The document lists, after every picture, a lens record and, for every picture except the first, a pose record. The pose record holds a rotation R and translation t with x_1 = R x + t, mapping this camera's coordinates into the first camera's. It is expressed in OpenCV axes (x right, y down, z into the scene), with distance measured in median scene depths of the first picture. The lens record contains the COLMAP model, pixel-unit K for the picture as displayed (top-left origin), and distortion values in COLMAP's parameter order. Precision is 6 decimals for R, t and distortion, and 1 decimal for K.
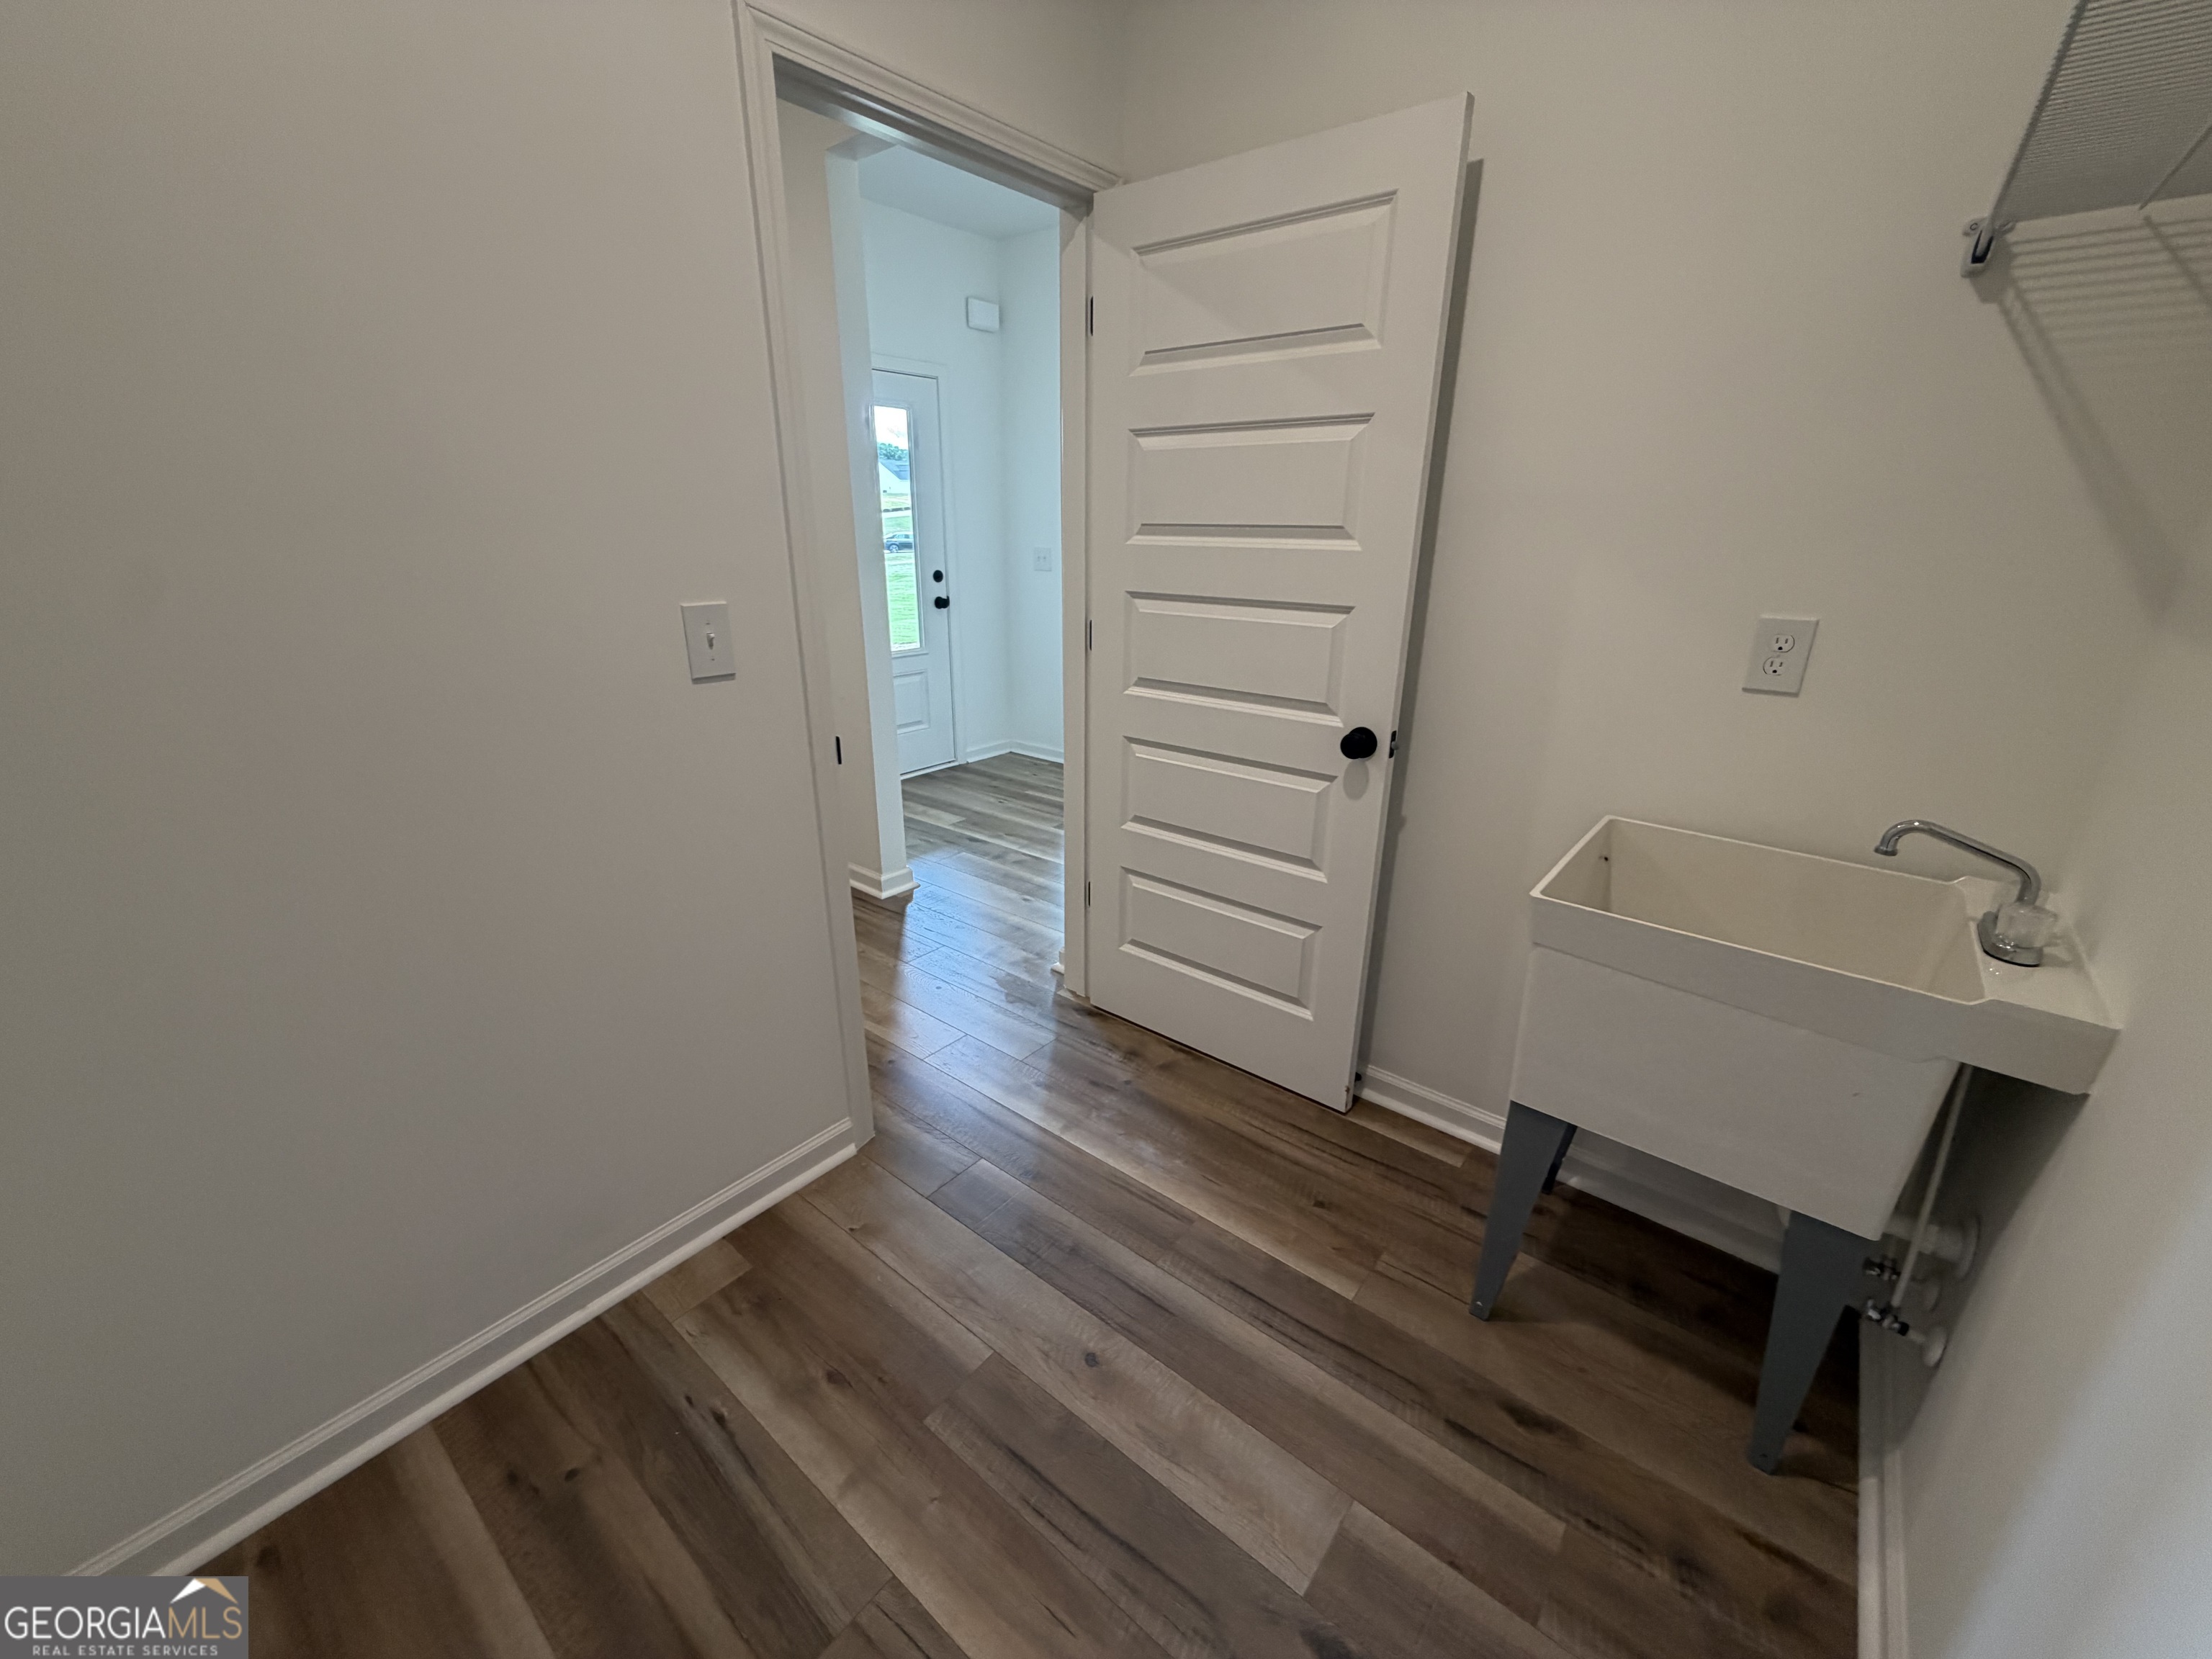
lens RADIAL K [[883.5, 0, 1106.7], [0, 883.5, 825.7], [0, 0, 1]] dist [0.001362, -0.000686]
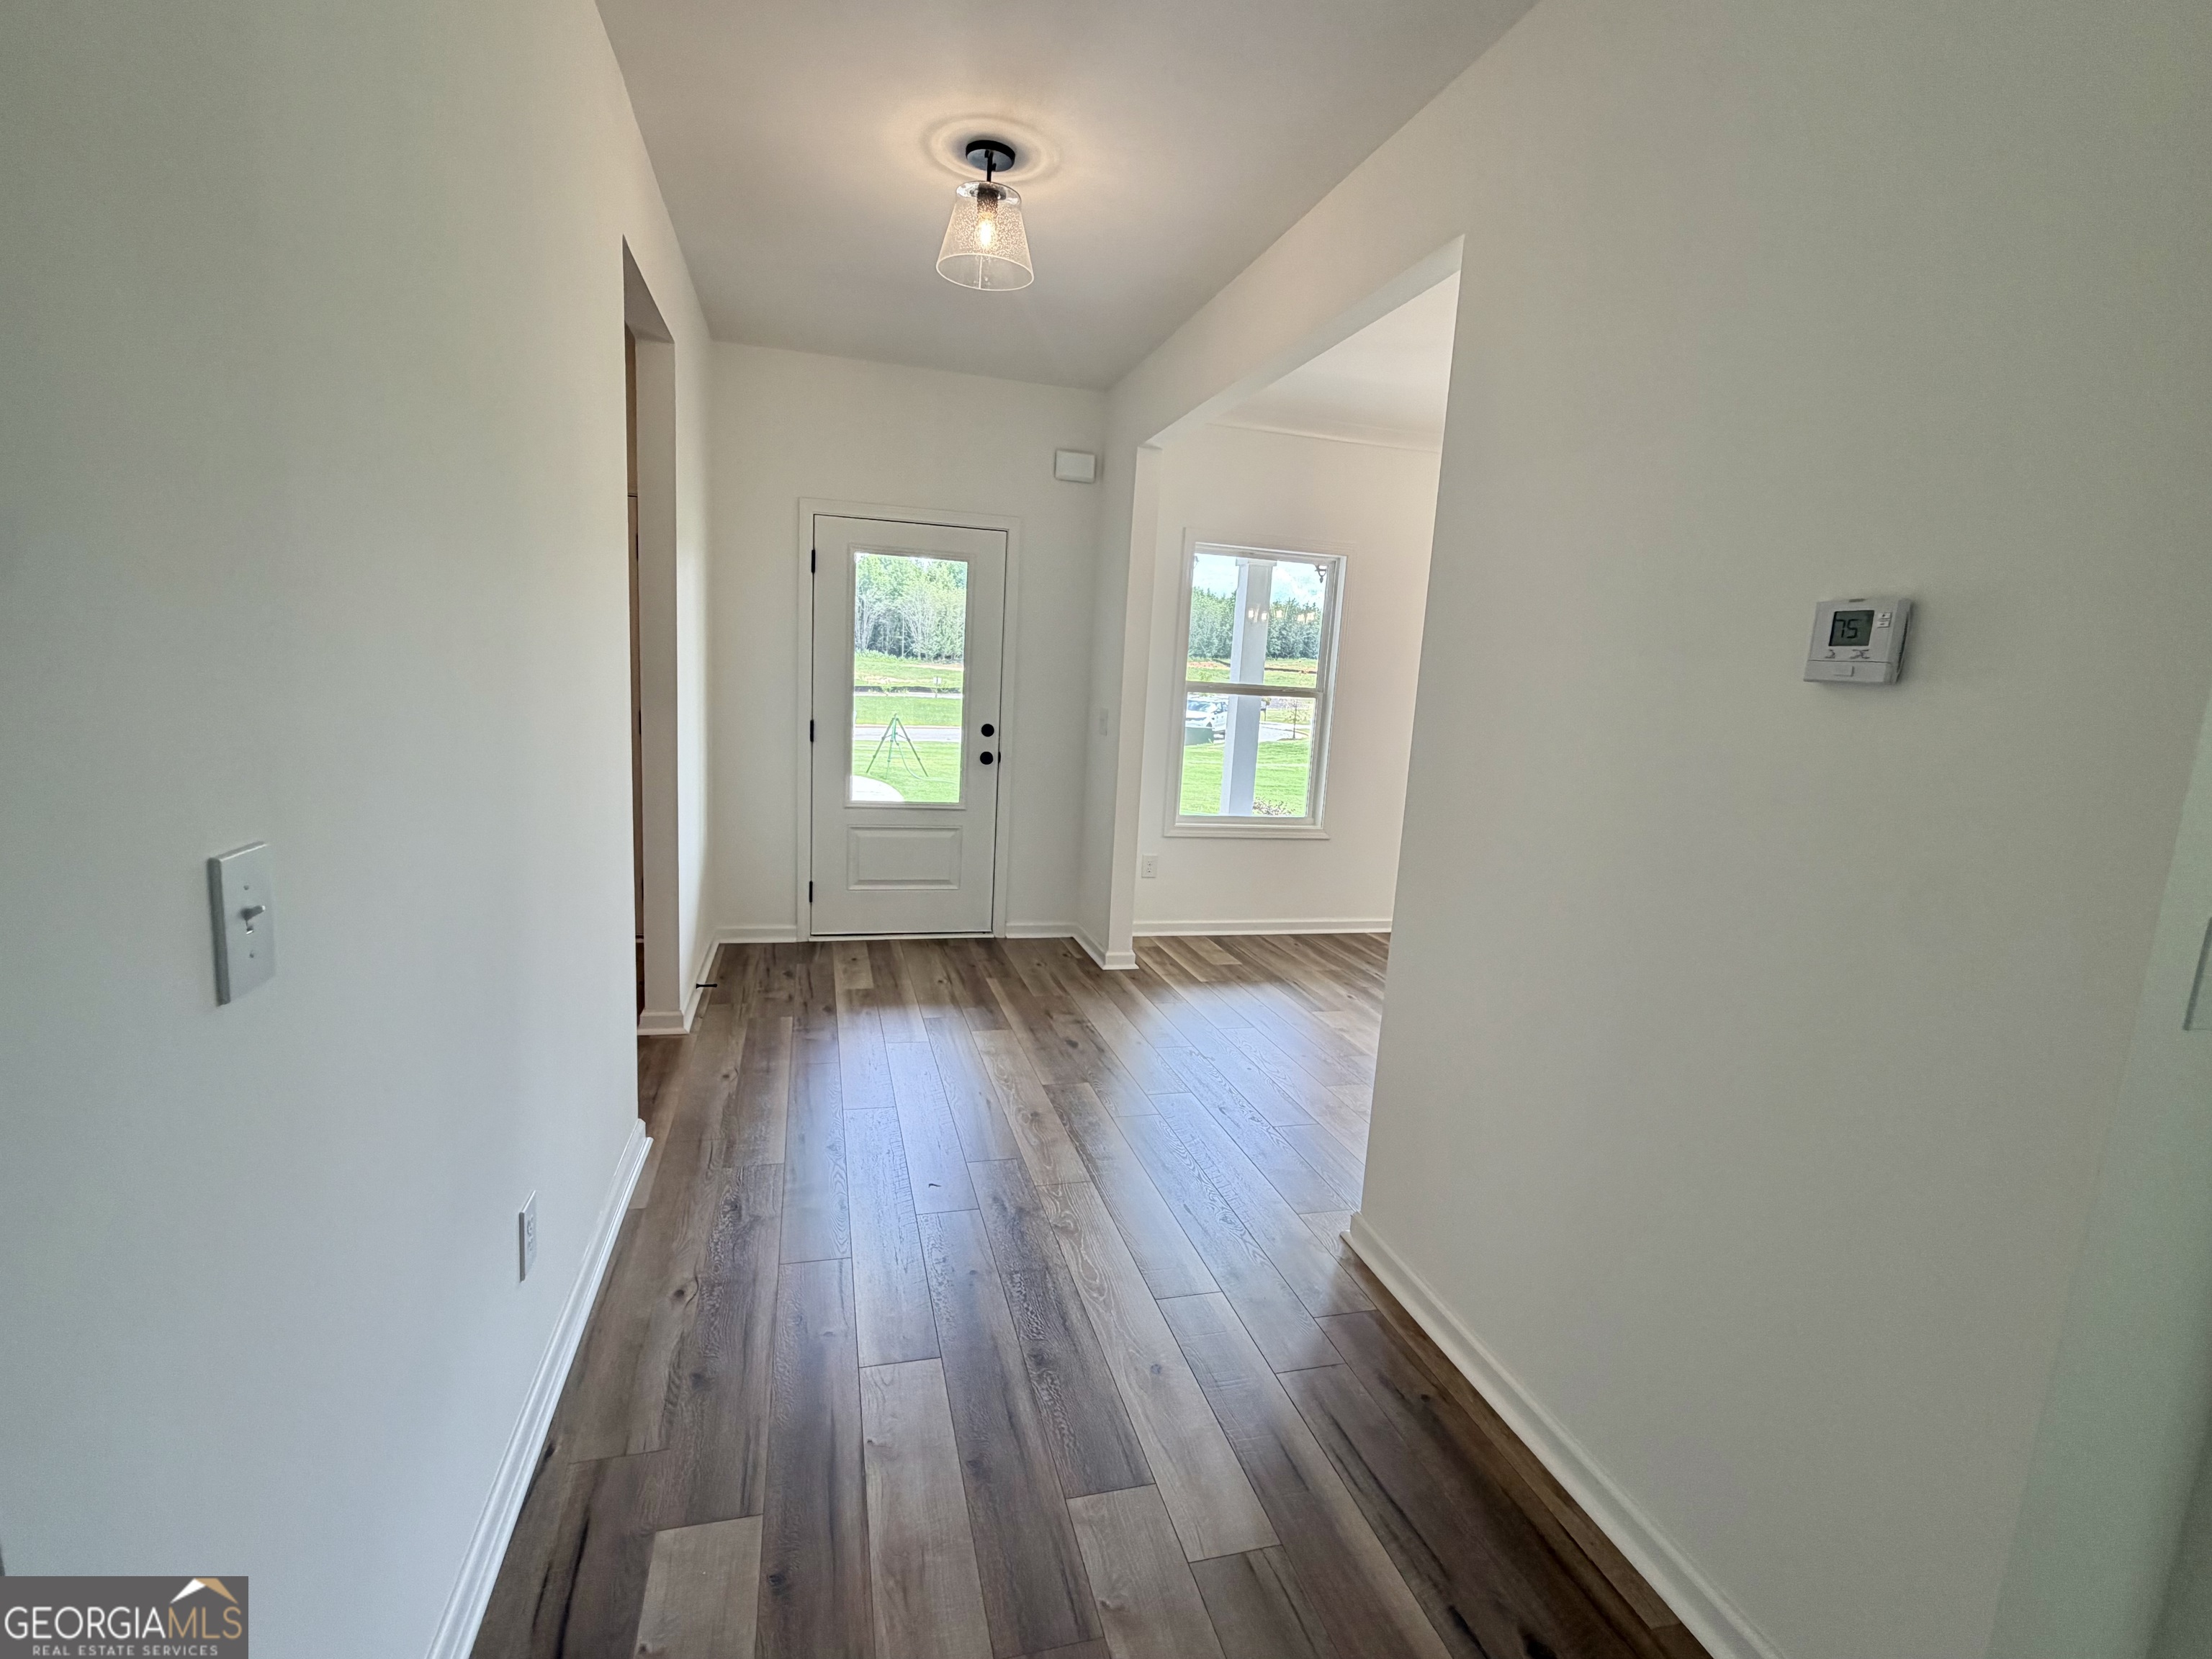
lens RADIAL K [[1020.7, 0, 1109.1], [0, 1020.7, 838.9], [0, 0, 1]] dist [-0.001334, 0.000197]
pose [[0.817001, 0.134121, -0.560821, 0.524697], [-0.235091, 0.965549, -0.111567, -0.083481], [0.526537, 0.222994, 0.820386, 0.216123]]
